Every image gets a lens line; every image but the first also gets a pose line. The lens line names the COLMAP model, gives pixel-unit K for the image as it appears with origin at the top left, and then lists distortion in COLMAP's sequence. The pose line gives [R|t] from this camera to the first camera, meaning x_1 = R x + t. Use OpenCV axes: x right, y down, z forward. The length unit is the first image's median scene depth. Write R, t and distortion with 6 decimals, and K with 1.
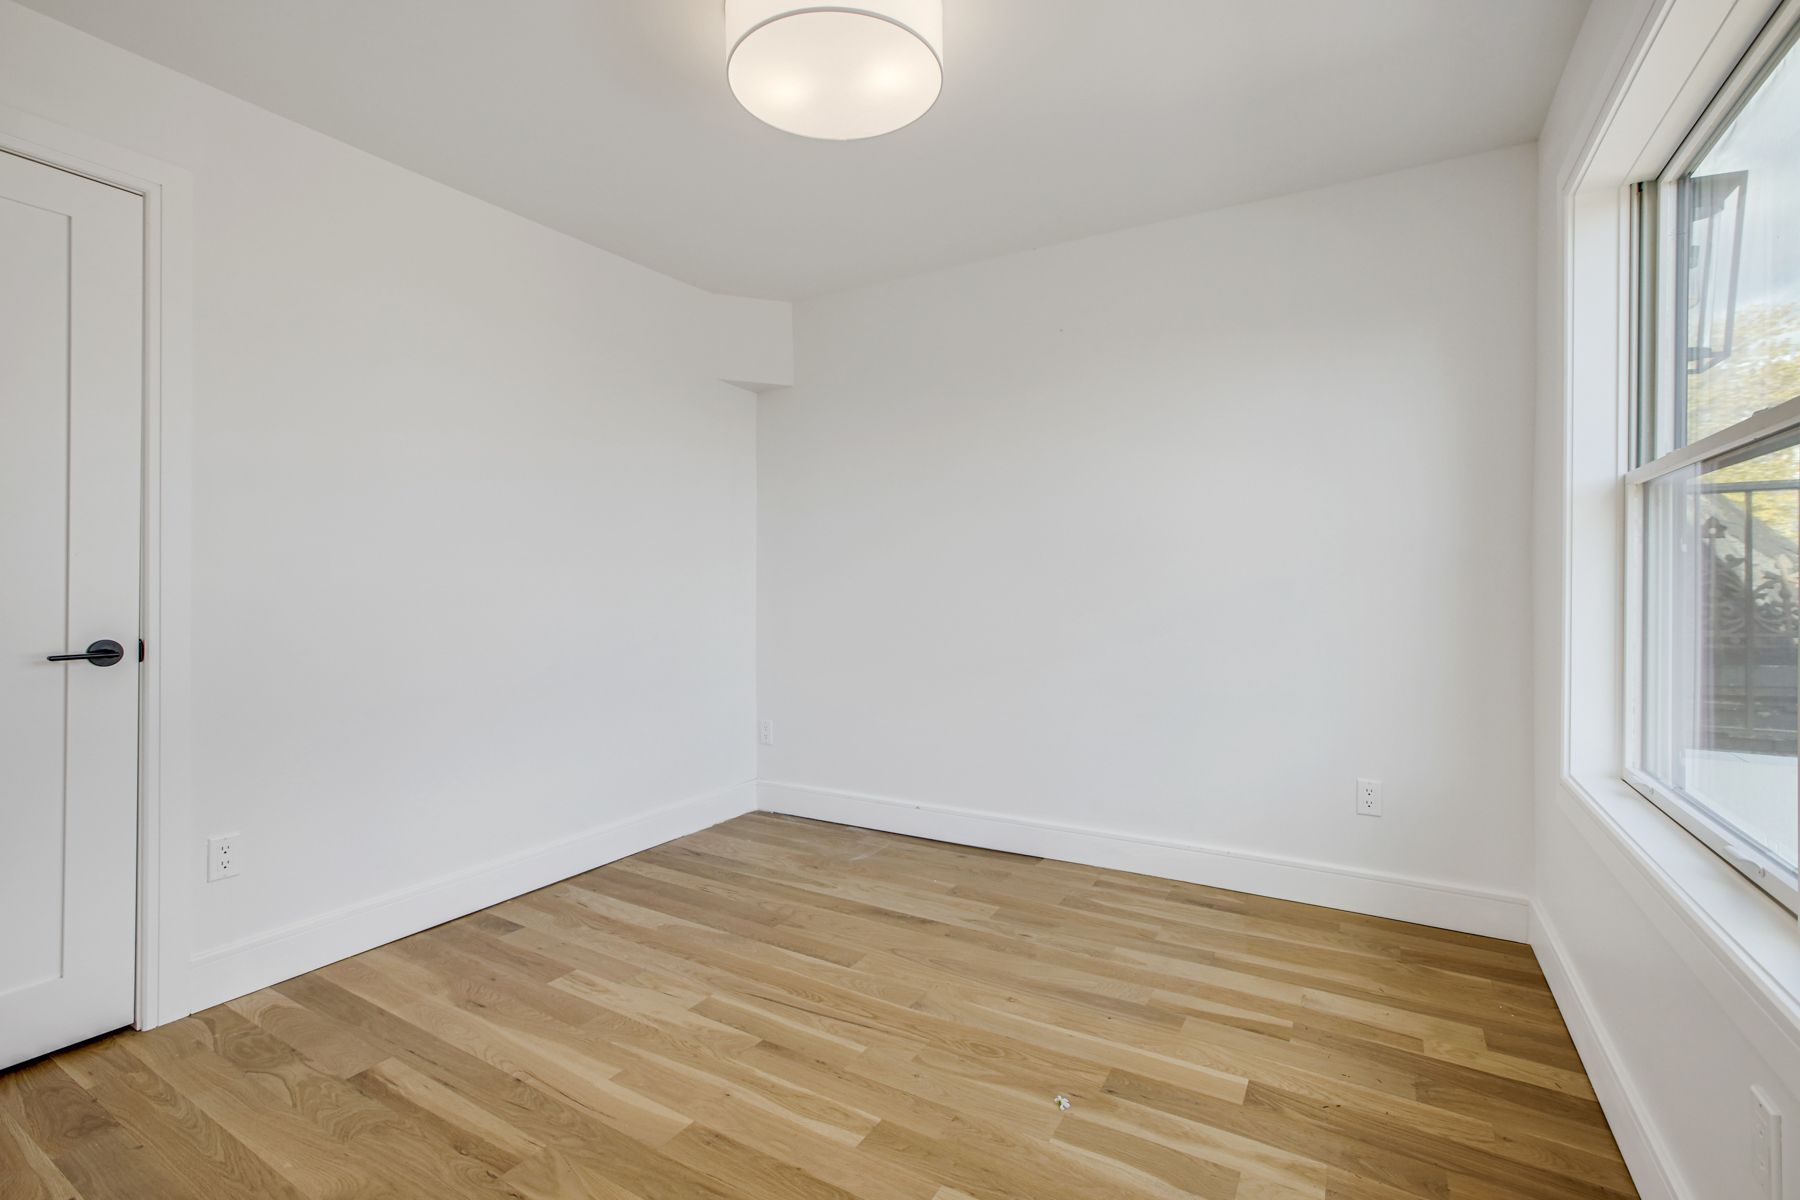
lens RADIAL K [[819.5, 0, 888.6], [0, 819.5, 590.1], [0, 0, 1]] dist [-0.032028, 0.015632]
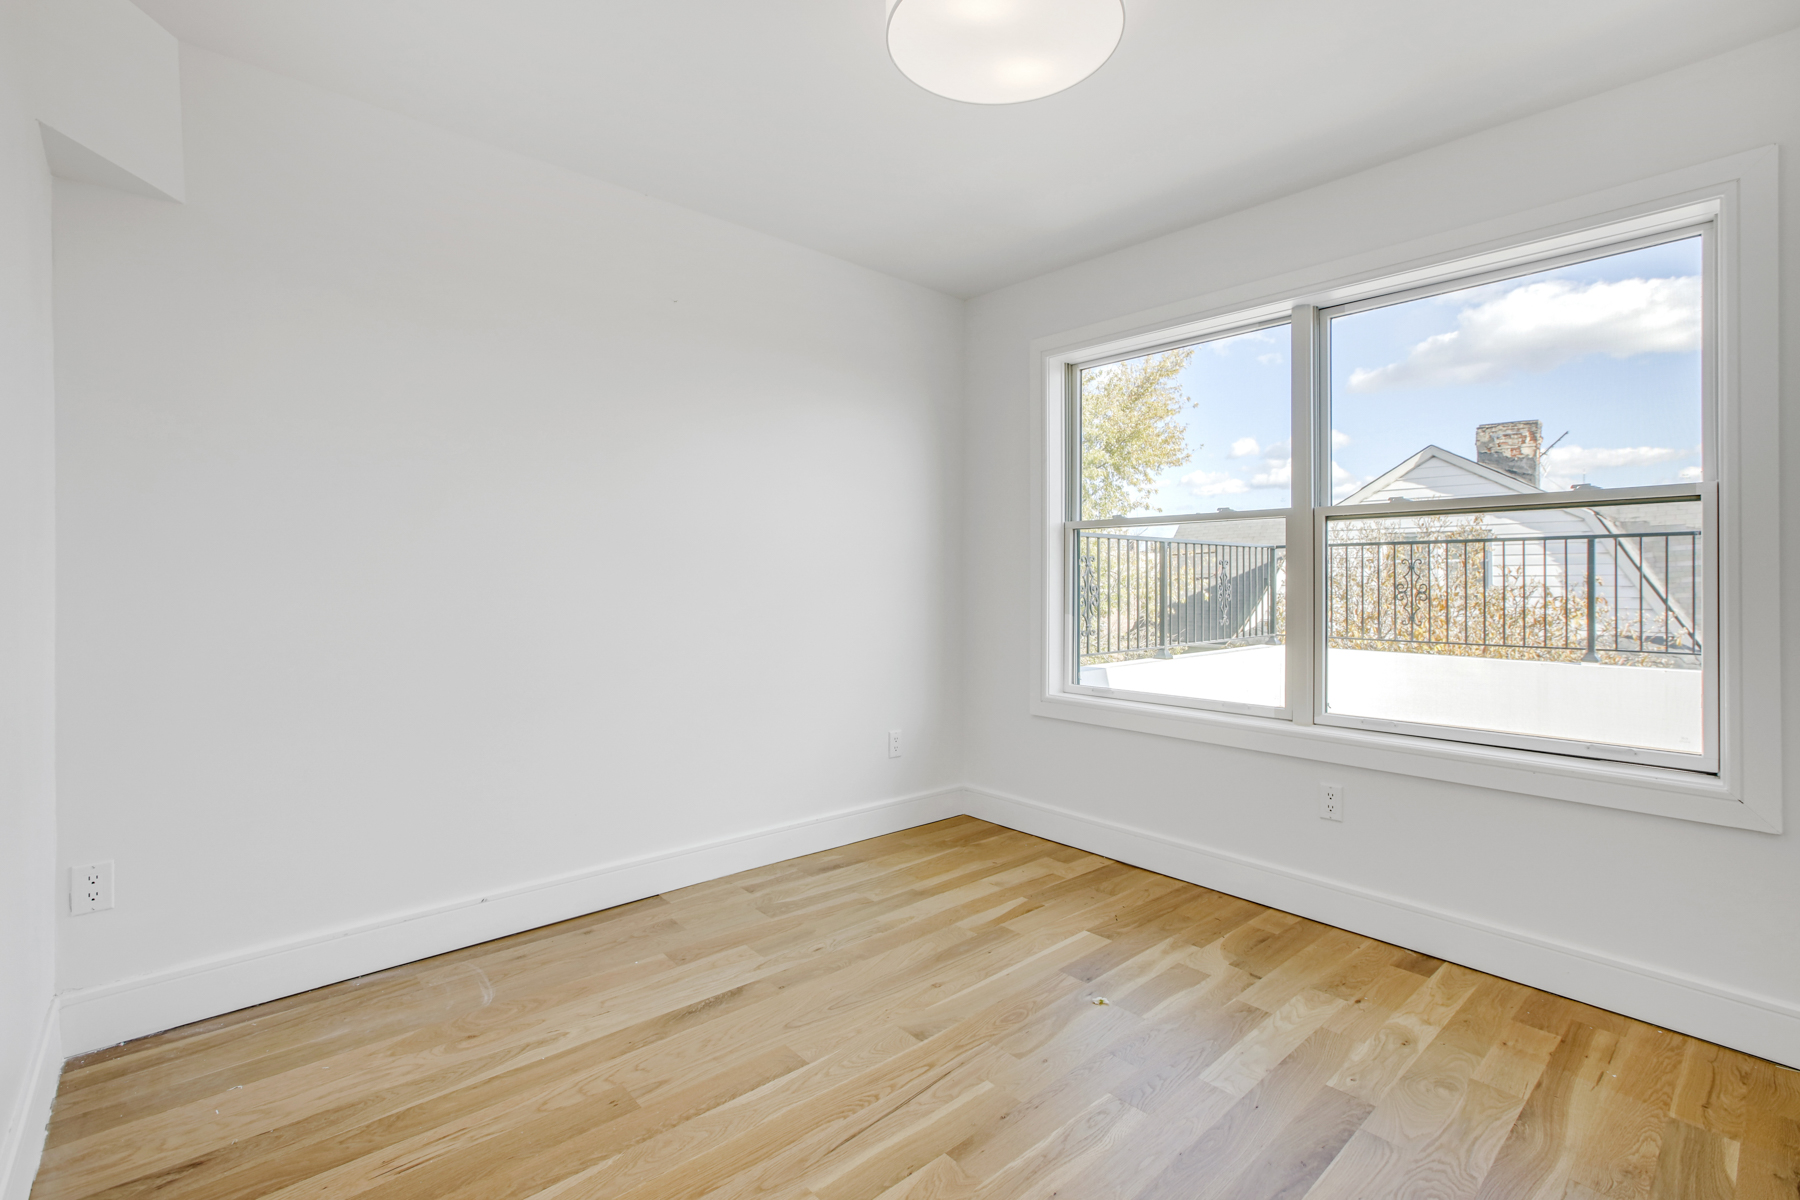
lens RADIAL K [[819.5, 0, 901.3], [0, 819.5, 587.0], [0, 0, 1]] dist [-0.032028, 0.015632]
pose [[0.283436, 0.000852, 0.958991, -0.730247], [0.000955, 0.999999, -0.001171, 0.000759], [-0.958991, 0.001247, 0.283435, 0.644355]]
